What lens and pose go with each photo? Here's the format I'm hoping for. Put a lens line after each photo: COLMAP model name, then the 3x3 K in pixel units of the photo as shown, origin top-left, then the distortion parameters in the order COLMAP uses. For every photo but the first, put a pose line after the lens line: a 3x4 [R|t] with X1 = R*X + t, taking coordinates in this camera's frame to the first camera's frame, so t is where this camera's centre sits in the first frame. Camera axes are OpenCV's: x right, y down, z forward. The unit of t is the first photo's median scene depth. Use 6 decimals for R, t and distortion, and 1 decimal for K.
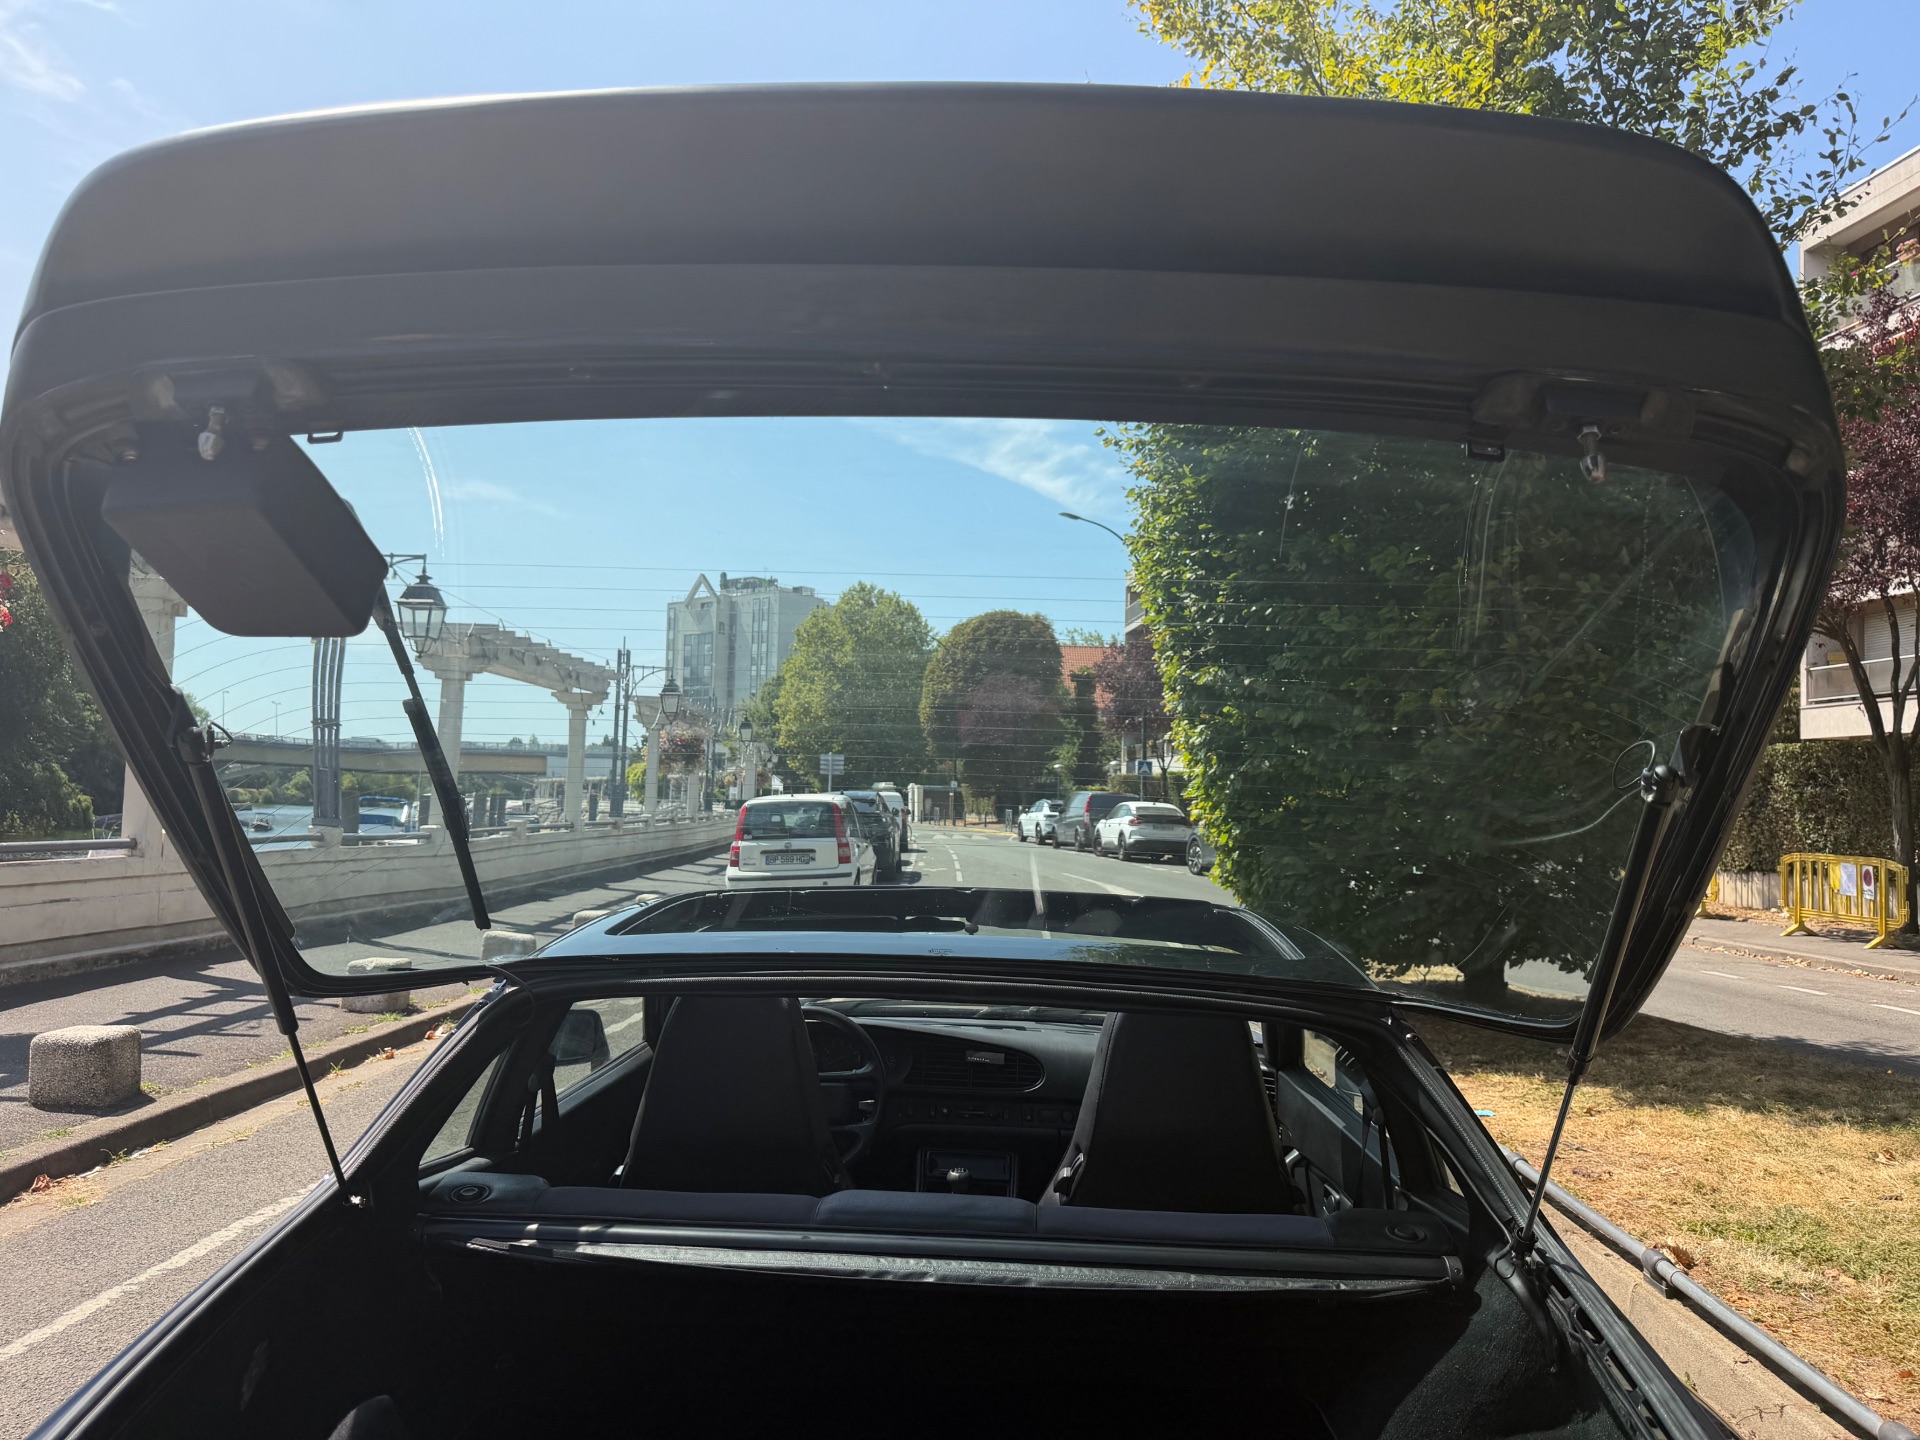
lens RADIAL K [[1345.1, 0, 954.9], [0, 1345.1, 741.0], [0, 0, 1]] dist [0.087187, -0.113205]
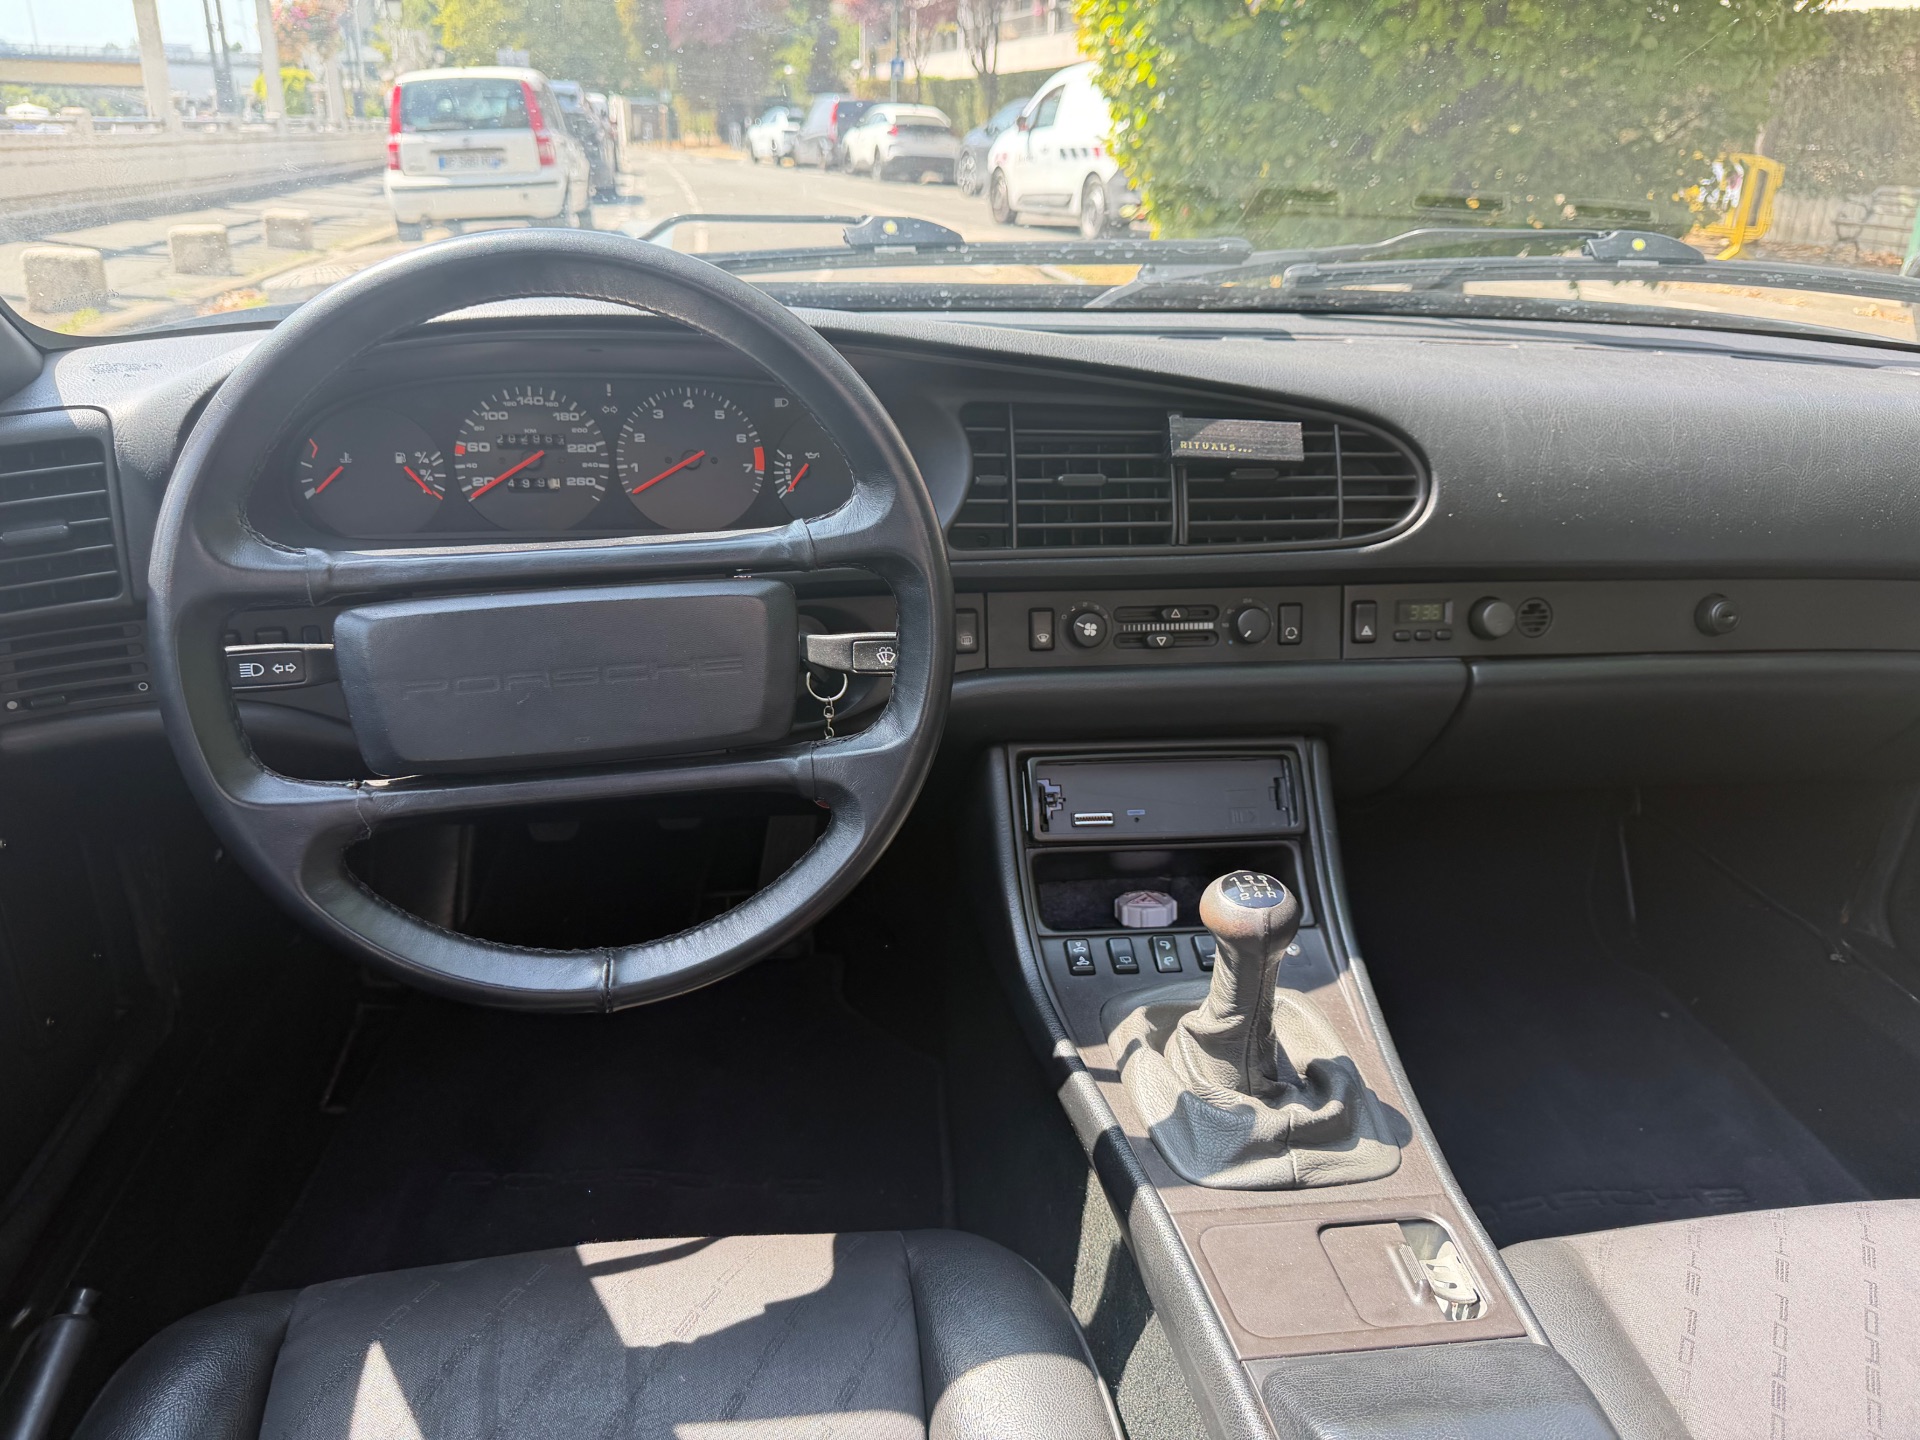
lens RADIAL K [[1346.7, 0, 956.3], [0, 1346.7, 743.4], [0, 0, 1]] dist [0.078789, -0.118668]
pose [[0.981418, -0.077860, 0.175376, -0.014339], [-0.009947, 0.892104, 0.451720, 0.027543], [-0.191625, -0.445070, 0.874753, 0.123411]]
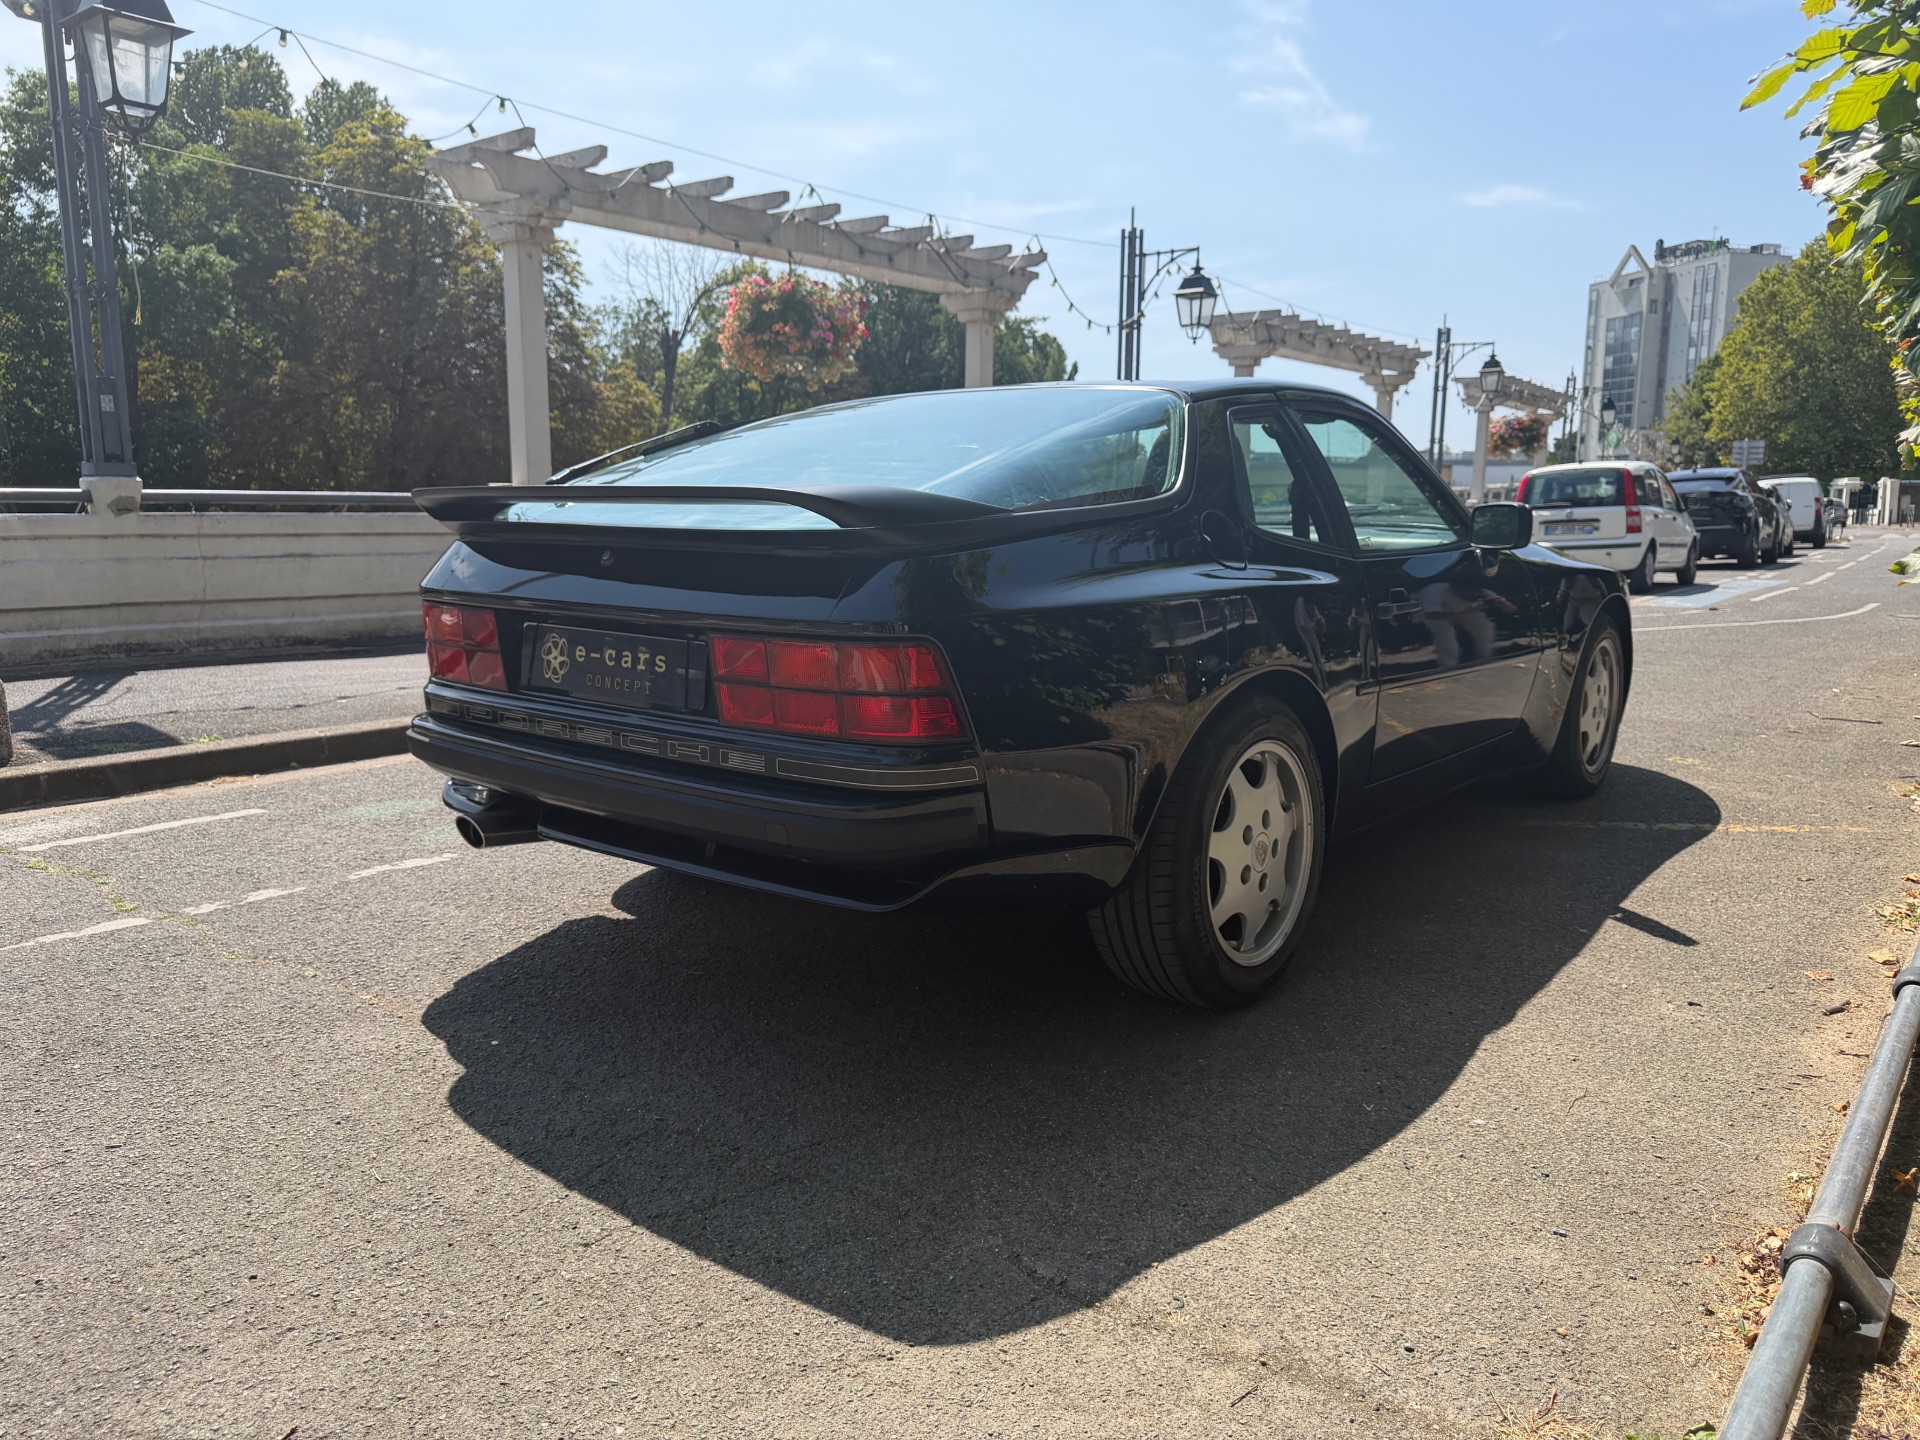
lens RADIAL K [[1375.0, 0, 960.0], [0, 1375.0, 720.0], [0, 0, 1]] dist [0.002331, -0.003158]
pose [[0.802128, 0.070344, -0.592994, 0.104777], [0.043471, 0.983524, 0.175473, 0.026708], [0.595567, -0.166530, 0.785854, -0.049196]]
